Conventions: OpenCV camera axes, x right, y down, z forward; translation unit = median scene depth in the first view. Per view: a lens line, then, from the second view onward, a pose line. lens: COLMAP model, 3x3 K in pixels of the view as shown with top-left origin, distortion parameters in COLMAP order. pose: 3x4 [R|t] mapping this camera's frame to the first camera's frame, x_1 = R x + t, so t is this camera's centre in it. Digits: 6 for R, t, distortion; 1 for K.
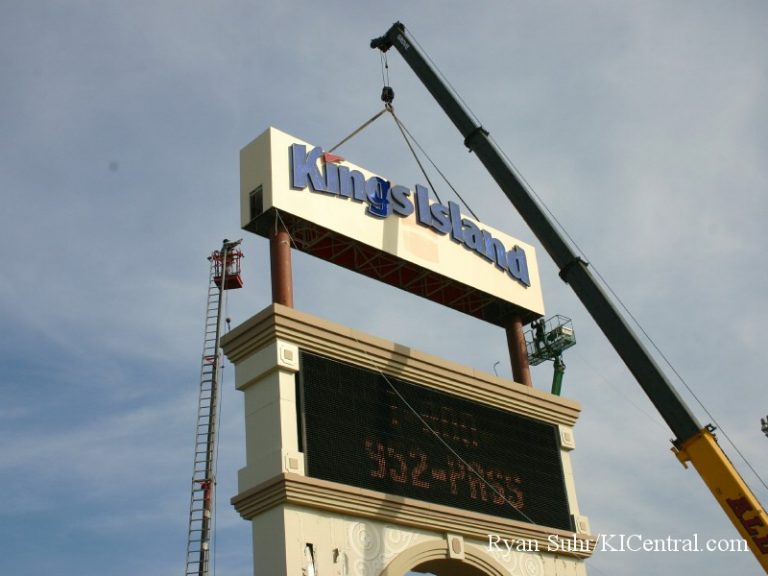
lens RADIAL K [[1171.3, 0, 384.3], [0, 1171.3, 283.6], [0, 0, 1]] dist [0.024820, 0.000000]
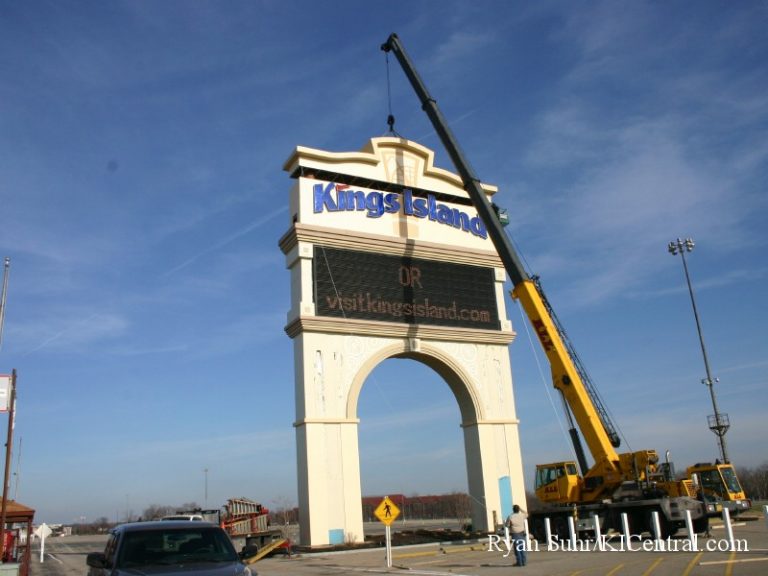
lens RADIAL K [[732.0, 0, 376.5], [0, 732.0, 286.3], [0, 0, 1]] dist [-0.114046, 0.000000]
pose [[0.961309, -0.054011, -0.270127, 0.329614], [0.106268, 0.977399, 0.182752, -0.080588], [0.254151, -0.204387, 0.945322, -0.067632]]
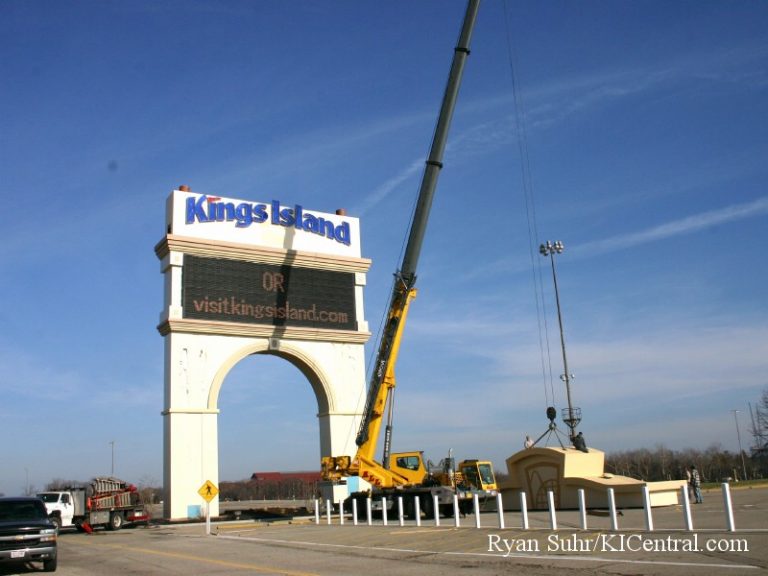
lens RADIAL K [[830.6, 0, 382.5], [0, 830.6, 281.2], [0, 0, 1]] dist [-0.091248, 0.000000]
pose [[0.978967, -0.013276, -0.203584, 0.564575], [0.063793, 0.967763, 0.243649, -0.229689], [0.193786, -0.251512, 0.948255, -0.314466]]
